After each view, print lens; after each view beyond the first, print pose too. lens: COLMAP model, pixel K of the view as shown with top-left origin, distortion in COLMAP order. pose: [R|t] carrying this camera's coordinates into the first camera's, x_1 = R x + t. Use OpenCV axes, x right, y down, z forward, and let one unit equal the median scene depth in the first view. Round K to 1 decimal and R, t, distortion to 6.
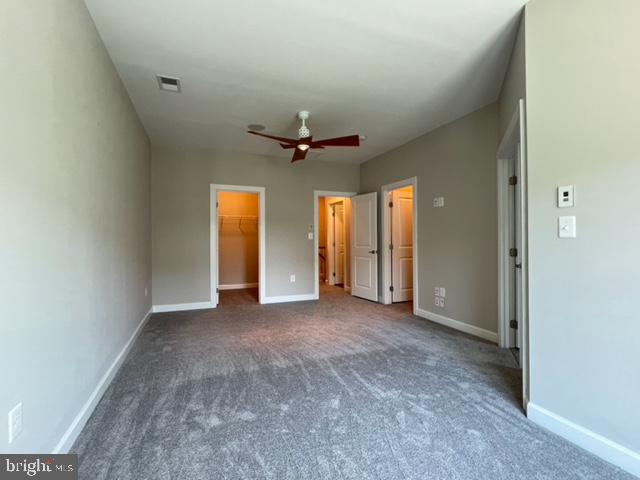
lens RADIAL K [[306.7, 0, 320.0], [0, 306.7, 240.0], [0, 0, 1]] dist [0.000324, -0.000399]
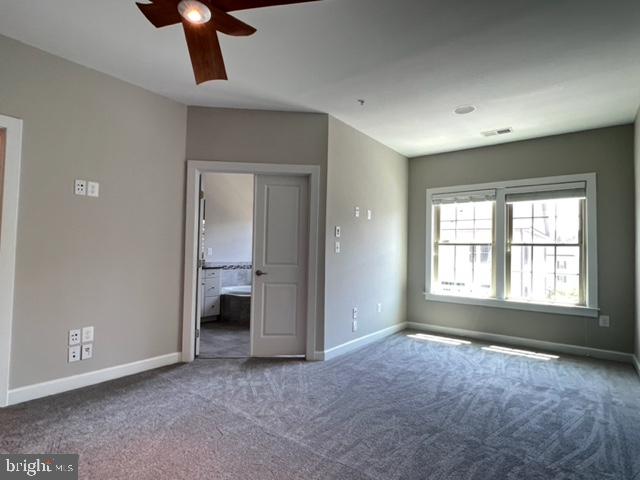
lens RADIAL K [[346.9, 0, 320.0], [0, 346.9, 240.0], [0, 0, 1]] dist [0.002908, 0.000469]
pose [[-0.494168, 0.020814, 0.869117, -0.342783], [-0.019317, 0.999204, -0.034912, -0.003839], [-0.869152, -0.034042, -0.493372, 0.718780]]
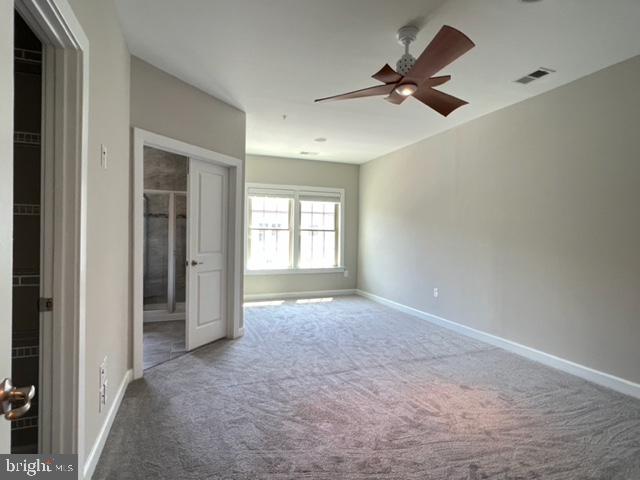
lens RADIAL K [[346.9, 0, 320.0], [0, 346.9, 240.0], [0, 0, 1]] dist [0.002908, 0.000469]
pose [[-0.999587, -0.010426, 0.026792, 0.062662], [-0.009988, 0.999815, 0.016441, -0.016721], [-0.026958, 0.016167, -0.999506, 1.129672]]
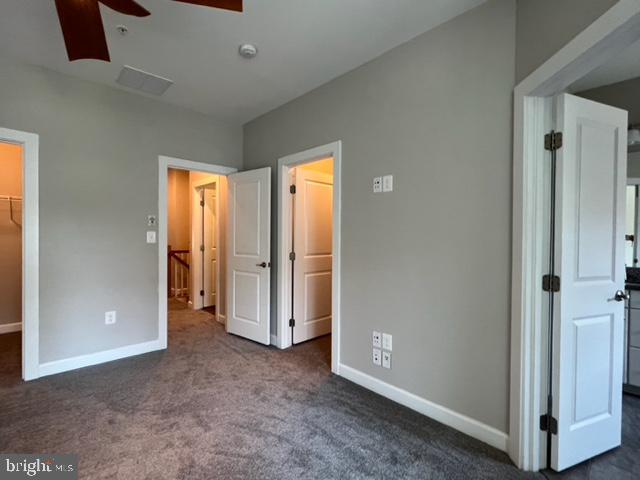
lens RADIAL K [[306.7, 0, 320.0], [0, 306.7, 240.0], [0, 0, 1]] dist [0.000324, -0.000399]
pose [[0.929332, 0.010258, 0.369103, 0.051928], [-0.014039, 0.999873, 0.007559, -0.016983], [-0.368979, -0.012207, 0.929358, 0.392225]]
